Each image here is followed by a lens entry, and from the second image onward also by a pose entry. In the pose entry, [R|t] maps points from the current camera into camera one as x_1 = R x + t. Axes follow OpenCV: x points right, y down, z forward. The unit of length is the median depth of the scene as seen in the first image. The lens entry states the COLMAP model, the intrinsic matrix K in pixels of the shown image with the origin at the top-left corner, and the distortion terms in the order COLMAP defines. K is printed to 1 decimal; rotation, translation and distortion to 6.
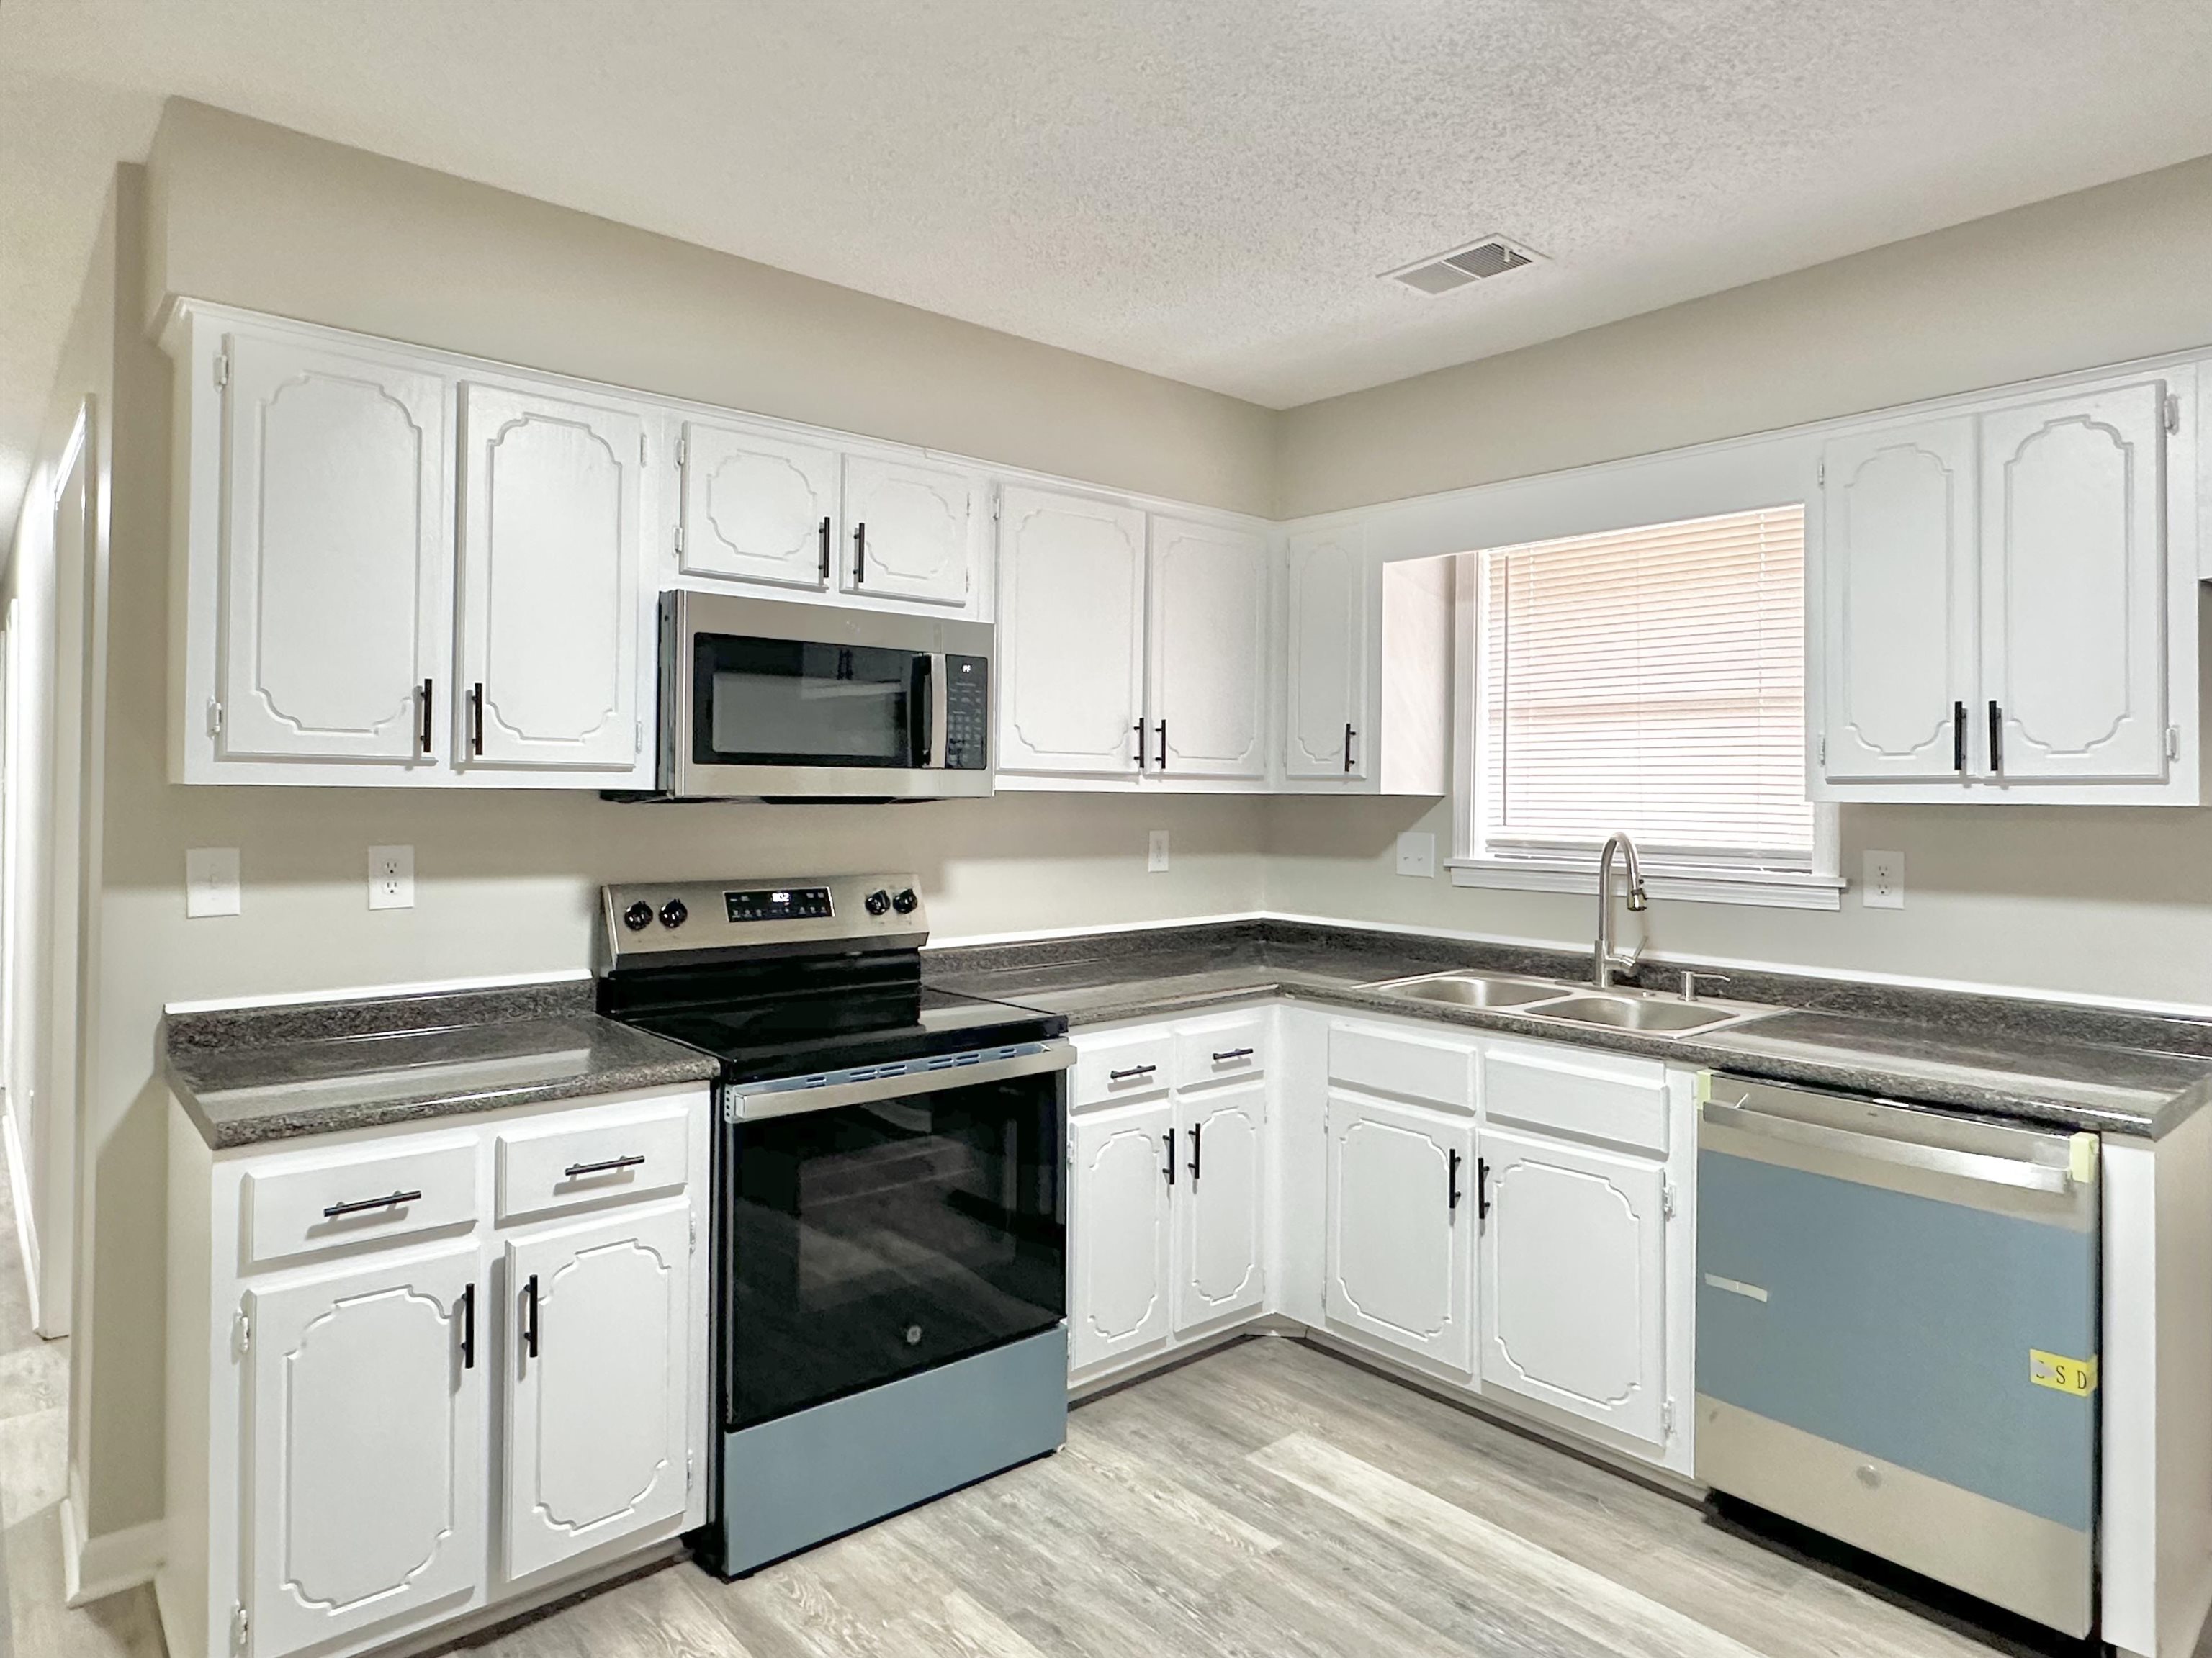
lens RADIAL K [[1329.4, 0, 1103.5], [0, 1329.4, 787.4], [0, 0, 1]] dist [-0.003565, -0.002155]
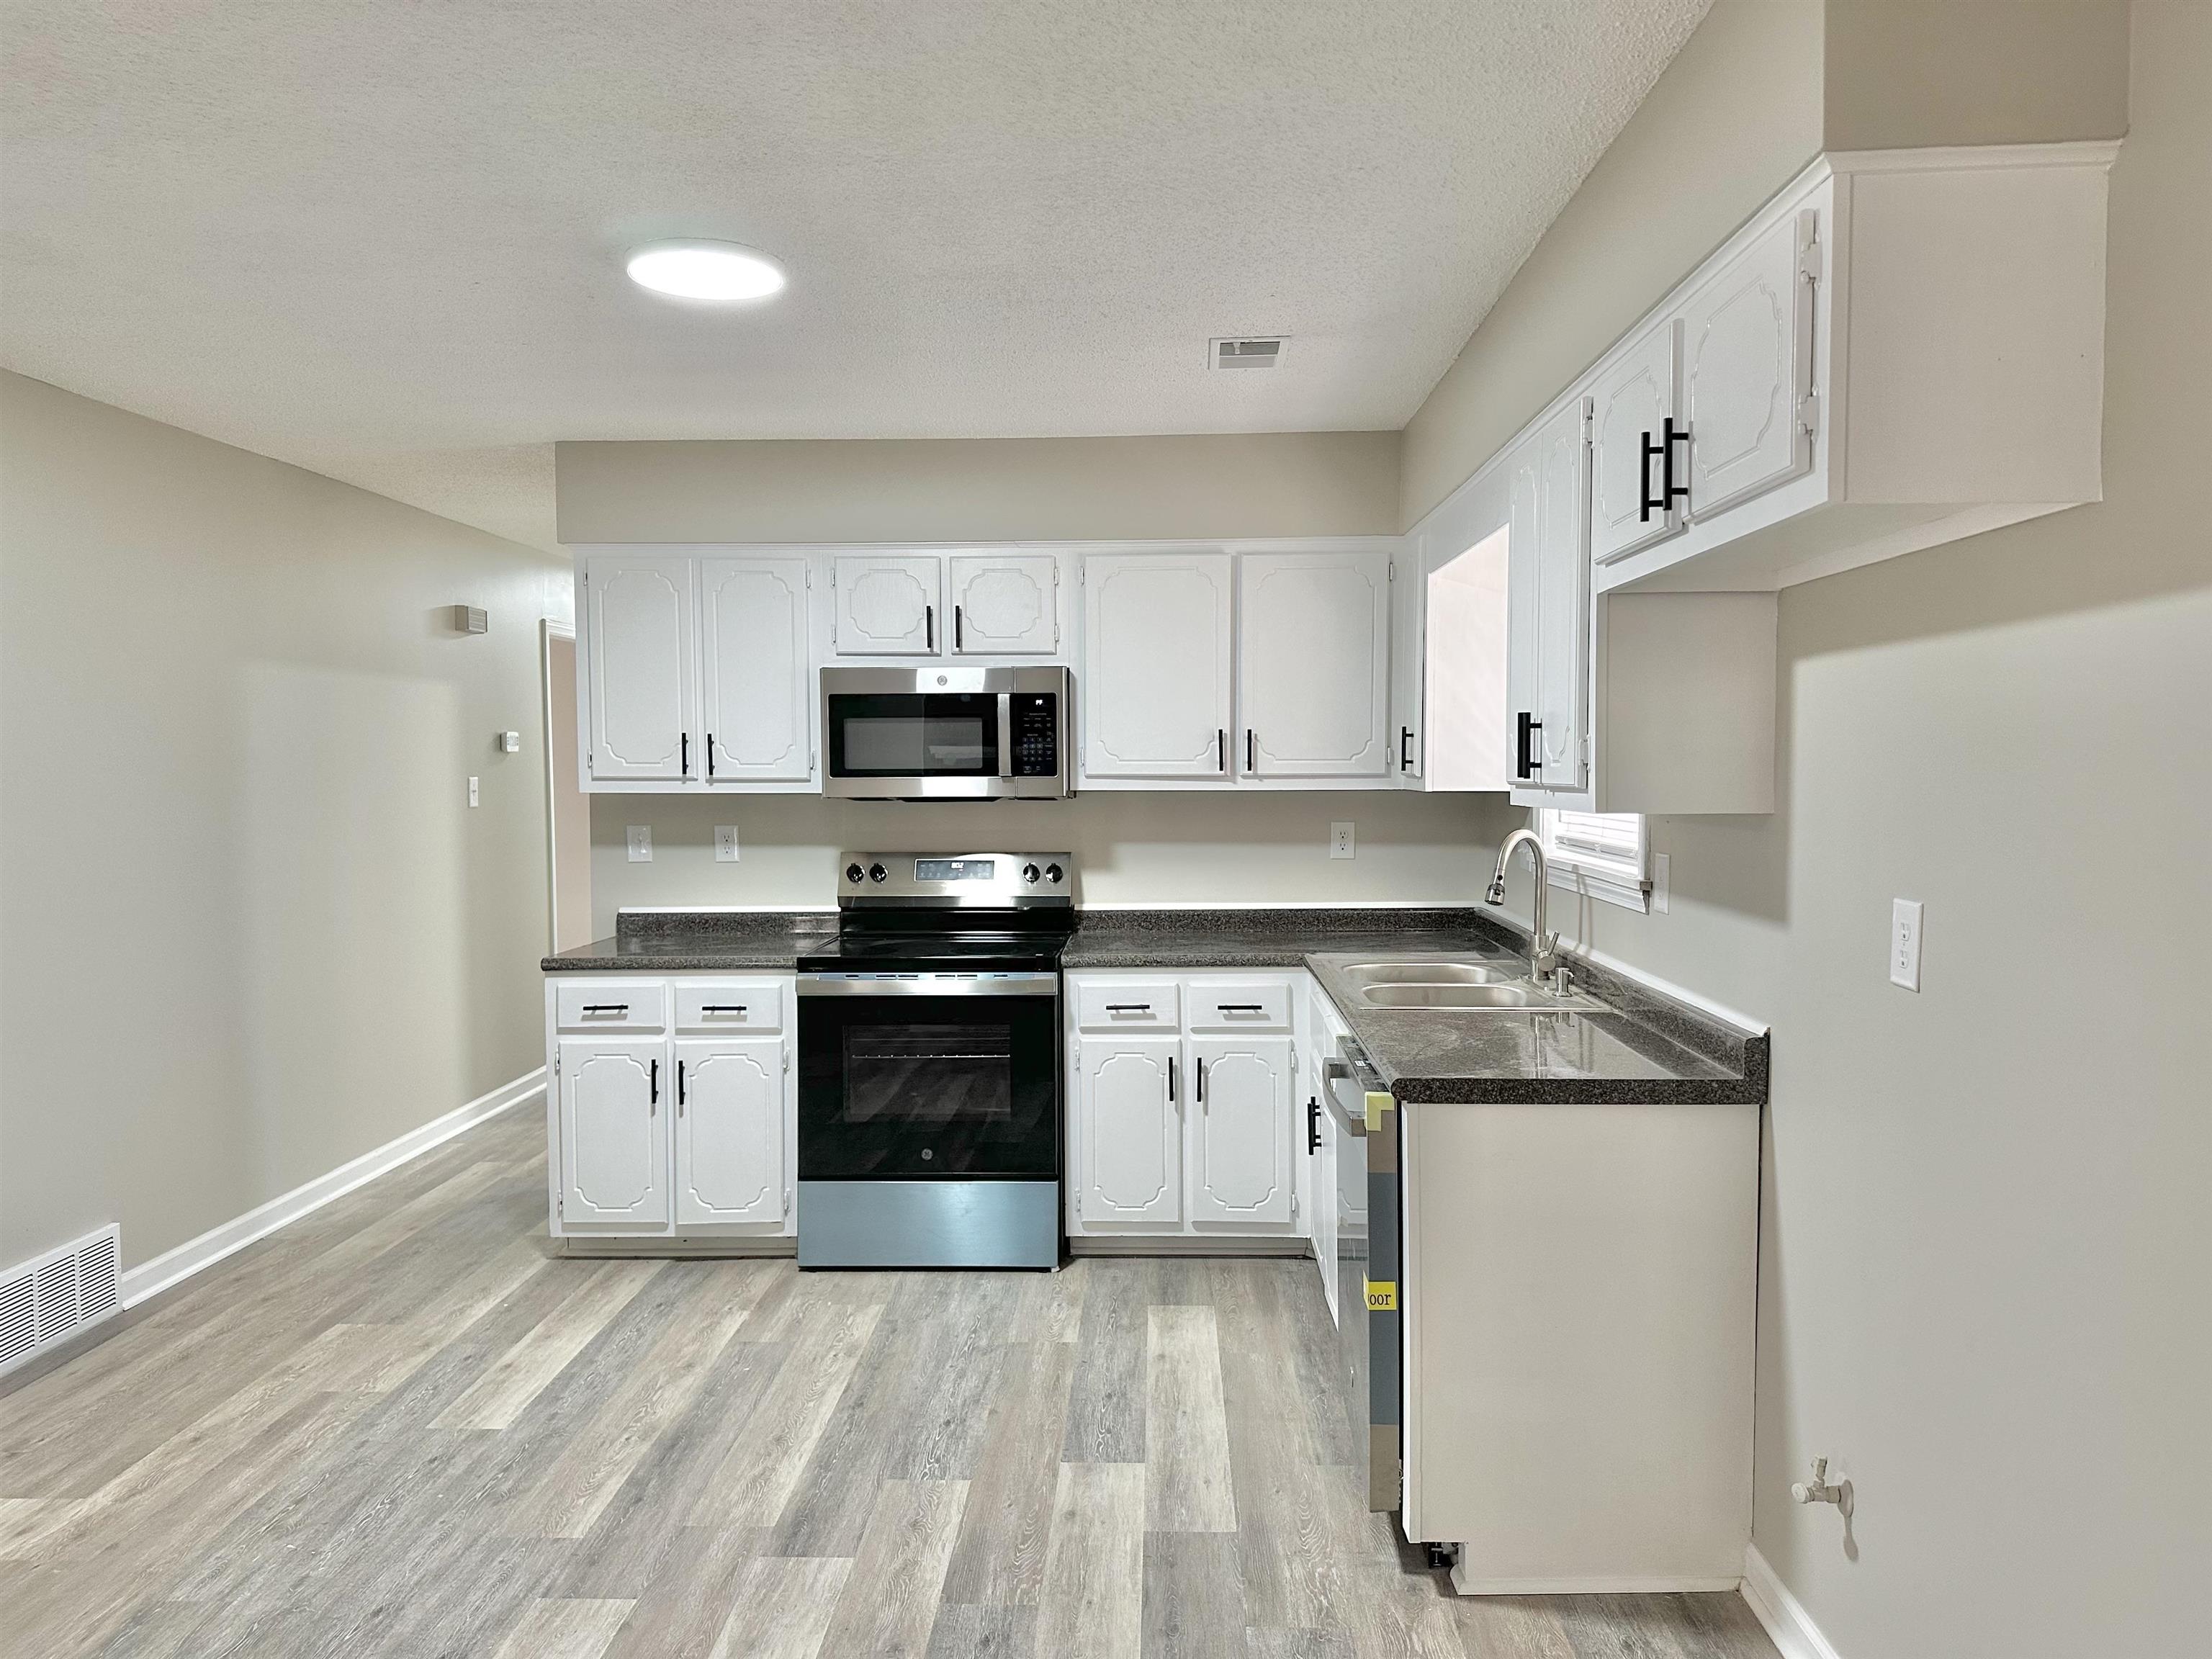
lens RADIAL K [[1541.1, 0, 1106.0], [0, 1541.1, 829.5], [0, 0, 1]] dist [0.107741, 0.000584]
pose [[0.735035, 0.017943, -0.677792, 1.151064], [0.014413, 0.999010, 0.042076, -0.027807], [0.677876, -0.040696, 0.734049, -0.136324]]
